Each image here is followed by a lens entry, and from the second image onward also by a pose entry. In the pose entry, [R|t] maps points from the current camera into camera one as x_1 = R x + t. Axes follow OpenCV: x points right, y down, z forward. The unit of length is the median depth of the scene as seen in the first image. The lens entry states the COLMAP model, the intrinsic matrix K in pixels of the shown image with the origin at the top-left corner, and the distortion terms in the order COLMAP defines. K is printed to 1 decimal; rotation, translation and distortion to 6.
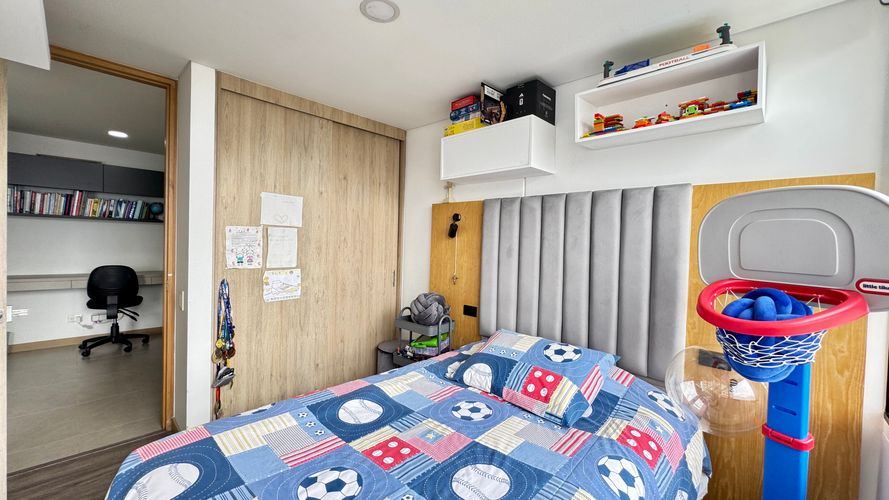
lens RADIAL K [[354.8, 0, 442.2], [0, 354.8, 247.4], [0, 0, 1]] dist [0.000856, 0.000069]
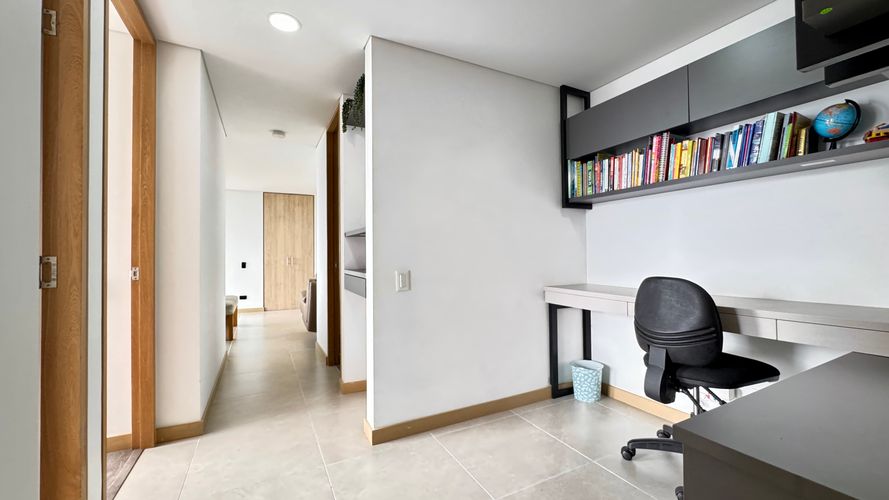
lens RADIAL K [[354.8, 0, 440.3], [0, 354.8, 252.3], [0, 0, 1]] dist [0.000856, 0.000069]
pose [[-0.327515, -0.031662, -0.944315, -0.405388], [-0.014993, 0.999487, -0.028312, 0.035119], [0.944727, 0.004885, -0.327821, 0.843362]]
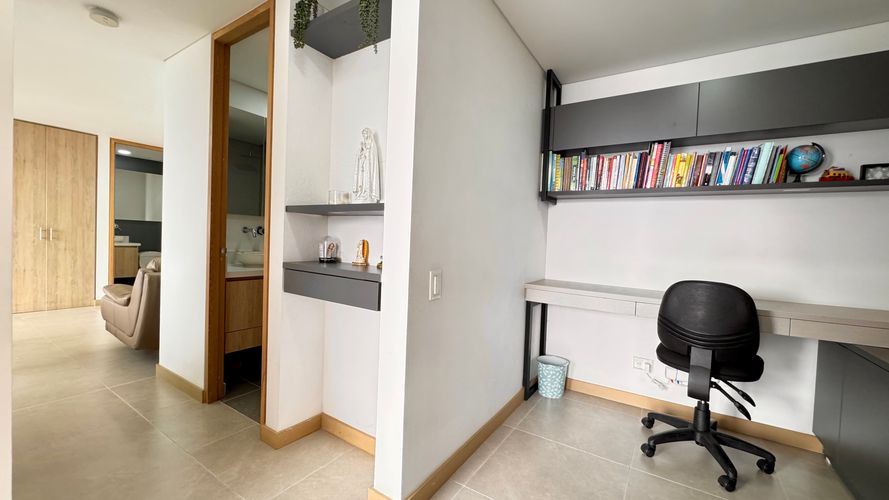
lens RADIAL K [[354.8, 0, 441.4], [0, 354.8, 251.5], [0, 0, 1]] dist [0.000856, 0.000069]
pose [[0.183836, 0.014013, -0.982857, -0.516426], [-0.050820, 0.998697, 0.004734, 0.025949], [0.981642, 0.049078, 0.184309, 0.552699]]
